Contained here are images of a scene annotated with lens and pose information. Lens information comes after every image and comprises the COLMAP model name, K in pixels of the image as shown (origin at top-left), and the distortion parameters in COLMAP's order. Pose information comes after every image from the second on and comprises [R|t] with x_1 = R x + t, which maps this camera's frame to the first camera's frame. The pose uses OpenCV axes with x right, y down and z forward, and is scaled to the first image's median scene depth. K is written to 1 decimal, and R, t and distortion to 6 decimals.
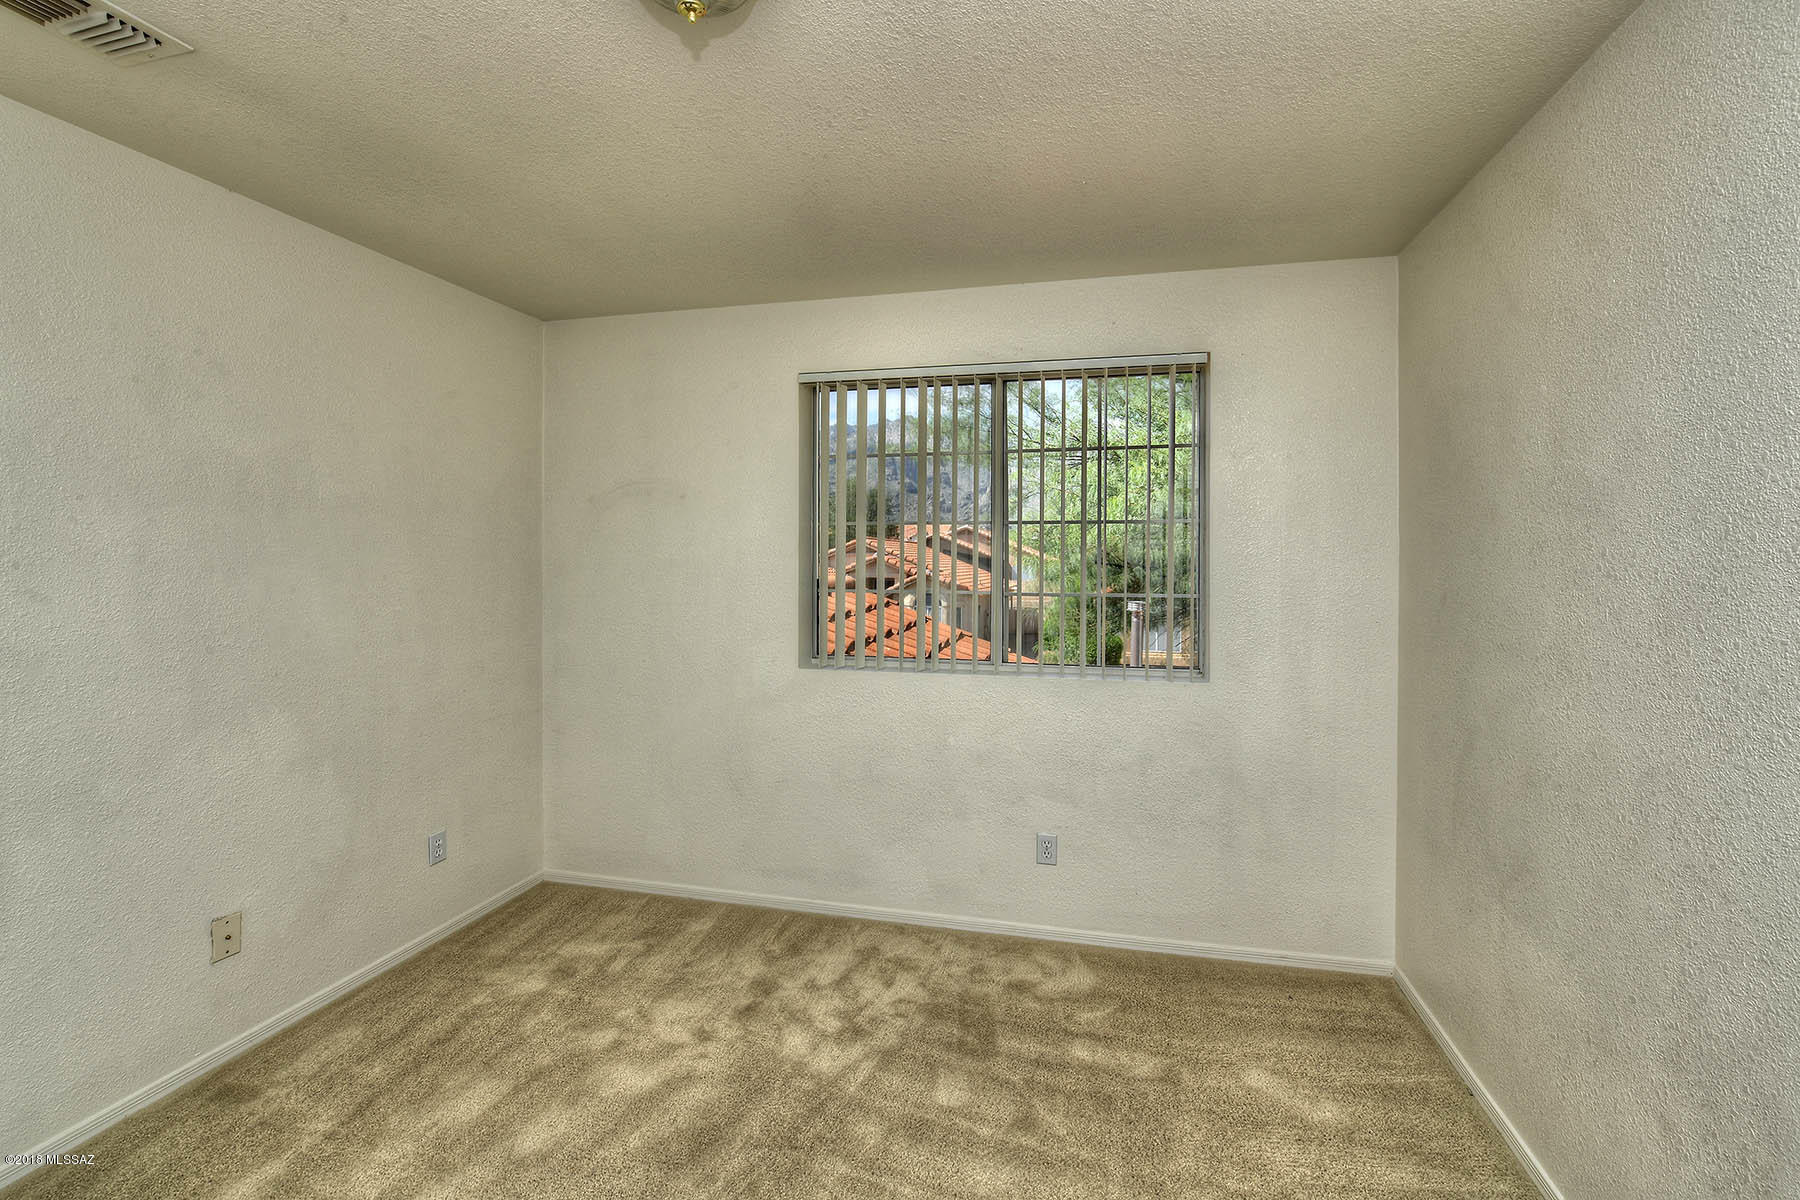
lens RADIAL K [[756.7, 0, 896.1], [0, 756.7, 572.5], [0, 0, 1]] dist [-0.014687, -0.000118]
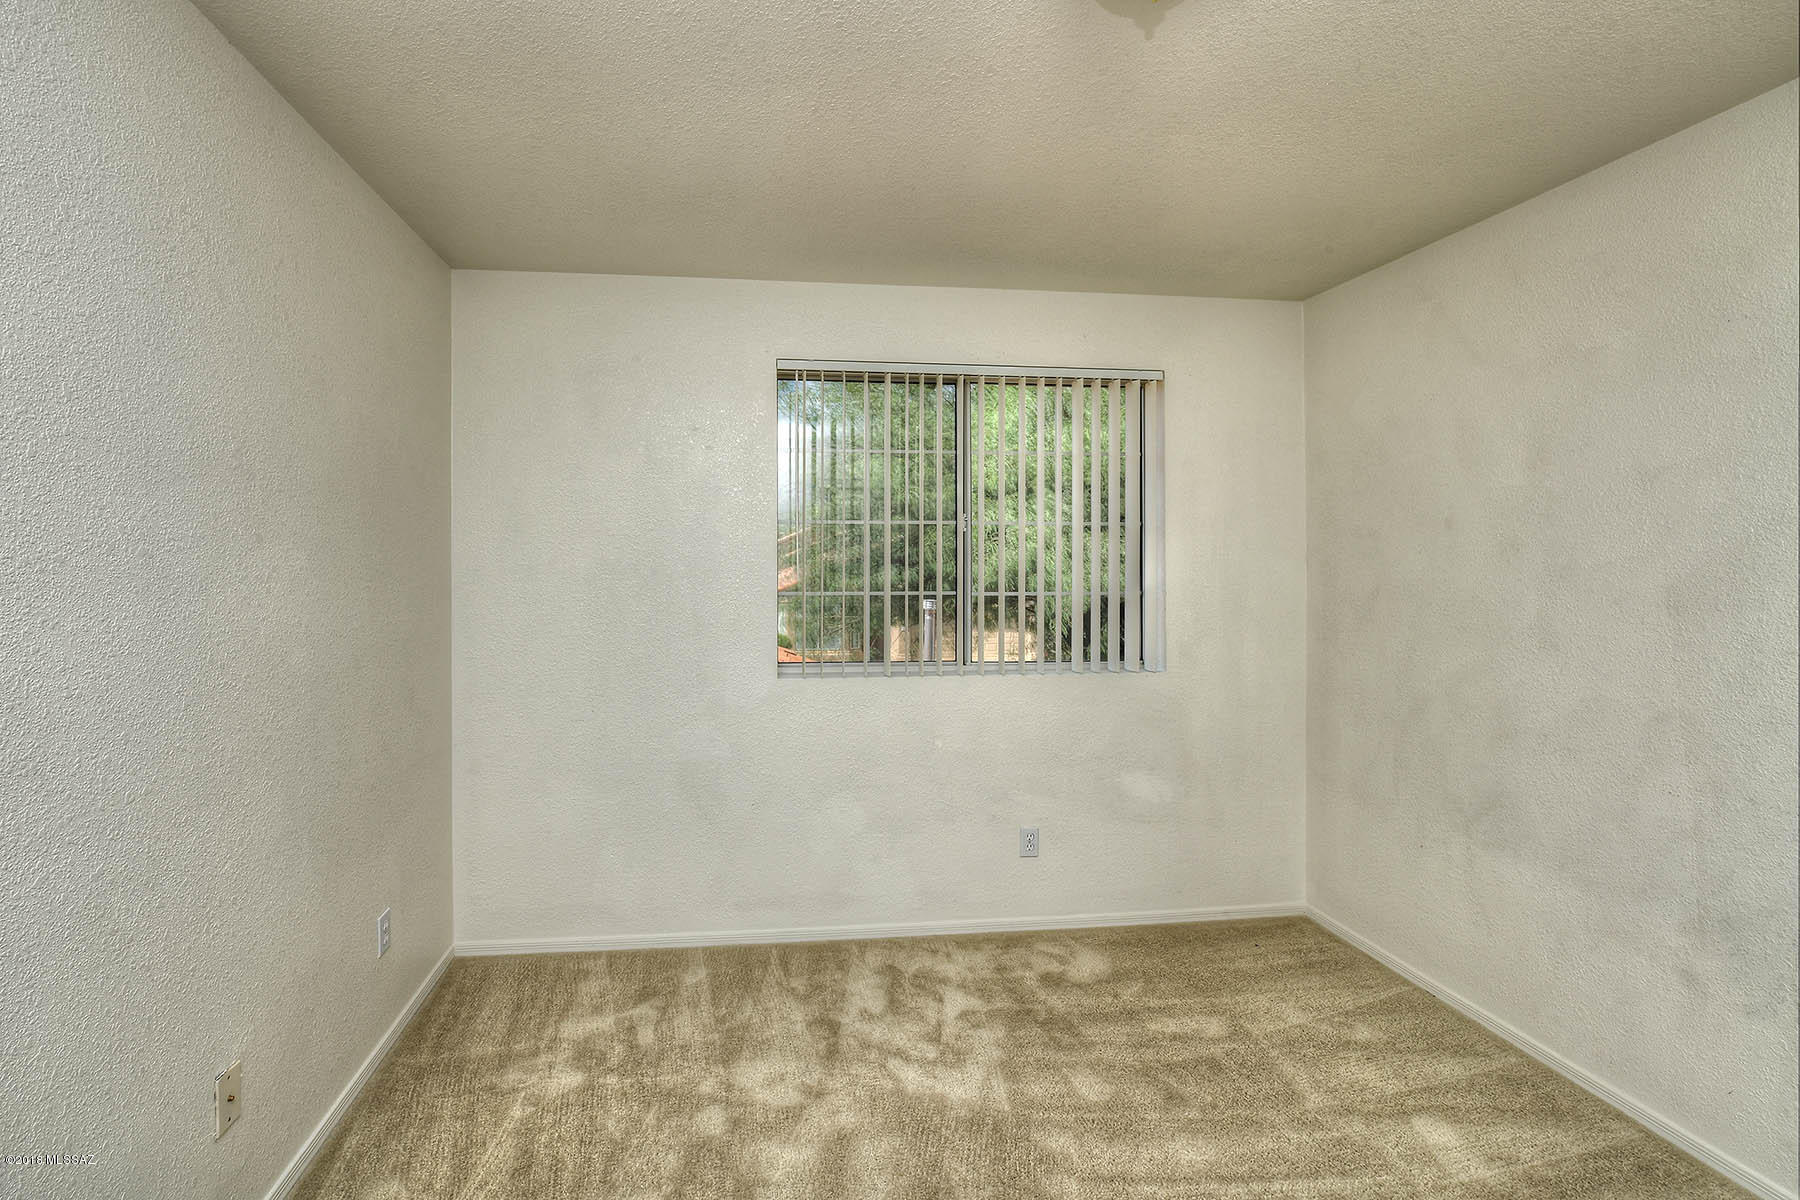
lens RADIAL K [[771.9, 0, 900.0], [0, 771.9, 567.3], [0, 0, 1]] dist [-0.016858, -0.000312]
pose [[0.945058, -0.005828, 0.326851, -0.330634], [0.007998, 0.999954, -0.005295, -0.003222], [-0.326805, 0.007619, 0.945061, 0.070314]]
